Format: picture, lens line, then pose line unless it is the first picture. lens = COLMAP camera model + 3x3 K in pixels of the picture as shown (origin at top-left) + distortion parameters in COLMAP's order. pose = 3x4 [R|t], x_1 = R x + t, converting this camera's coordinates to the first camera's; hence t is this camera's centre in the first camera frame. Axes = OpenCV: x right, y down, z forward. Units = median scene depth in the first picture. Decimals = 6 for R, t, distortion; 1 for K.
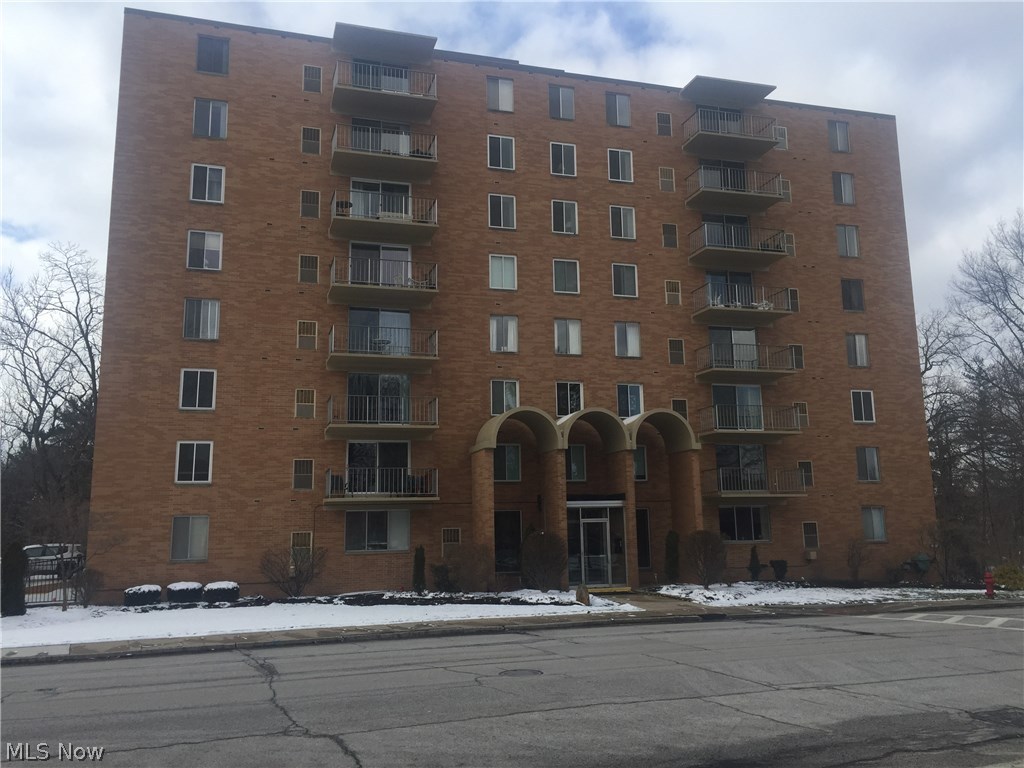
lens RADIAL K [[873.3, 0, 512.2], [0, 873.3, 382.7], [0, 0, 1]] dist [0.045379, -0.056710]
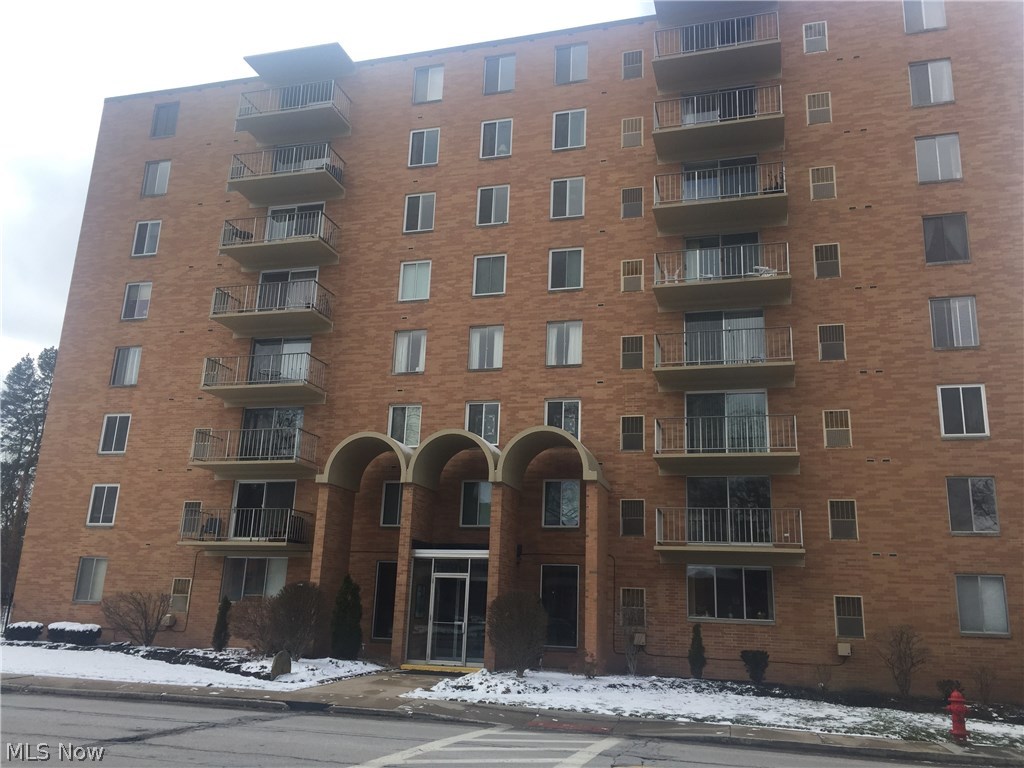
lens RADIAL K [[873.3, 0, 513.7], [0, 873.3, 380.8], [0, 0, 1]] dist [0.045379, -0.056710]
pose [[0.835526, -0.091570, -0.541767, 0.528611], [0.040951, 0.993651, -0.104793, 0.064837], [0.547923, 0.065372, 0.833971, 0.347856]]
